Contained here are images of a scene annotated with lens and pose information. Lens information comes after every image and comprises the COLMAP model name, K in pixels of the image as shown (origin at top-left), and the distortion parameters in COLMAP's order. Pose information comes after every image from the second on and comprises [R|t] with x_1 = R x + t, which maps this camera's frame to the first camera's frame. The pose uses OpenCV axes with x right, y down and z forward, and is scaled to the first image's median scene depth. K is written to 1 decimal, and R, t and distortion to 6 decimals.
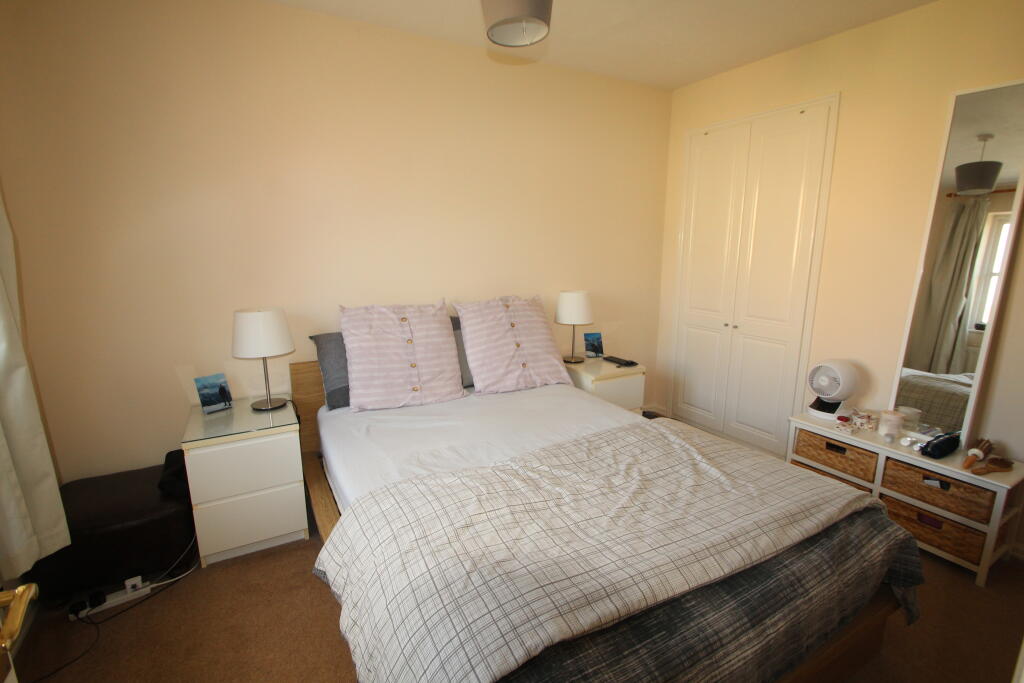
lens RADIAL K [[485.2, 0, 517.0], [0, 485.2, 345.3], [0, 0, 1]] dist [0.001461, -0.000177]
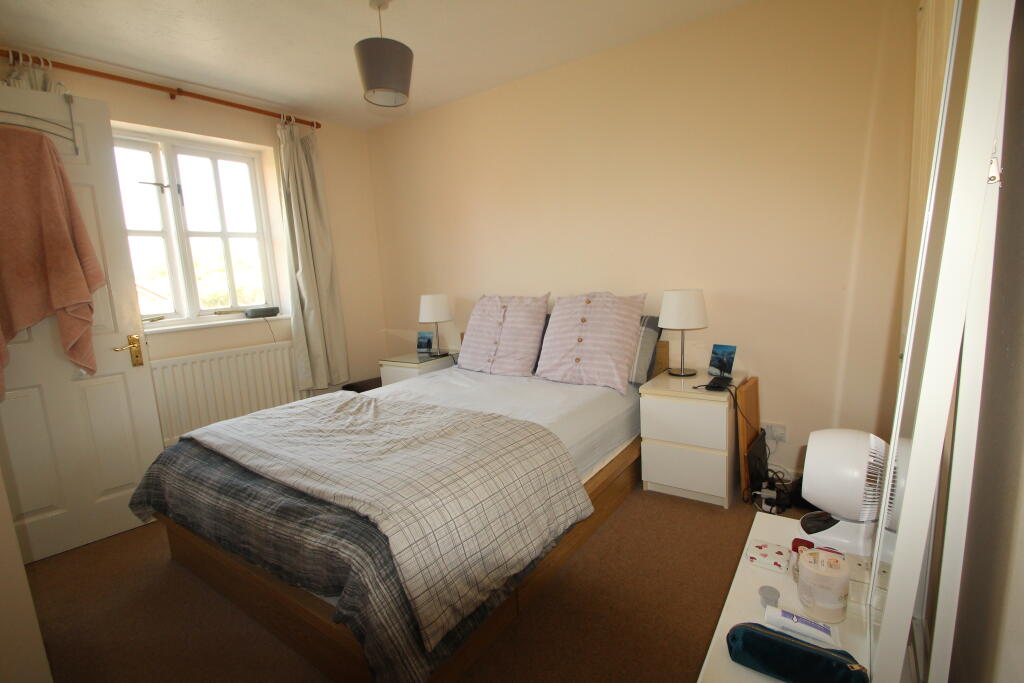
lens RADIAL K [[485.2, 0, 517.0], [0, 485.2, 345.3], [0, 0, 1]] dist [0.001461, -0.000177]
pose [[0.407109, 0.115041, -0.906106, 0.916962], [-0.132809, 0.988949, 0.065889, -0.040962], [0.903672, 0.093515, 0.417889, 0.488689]]
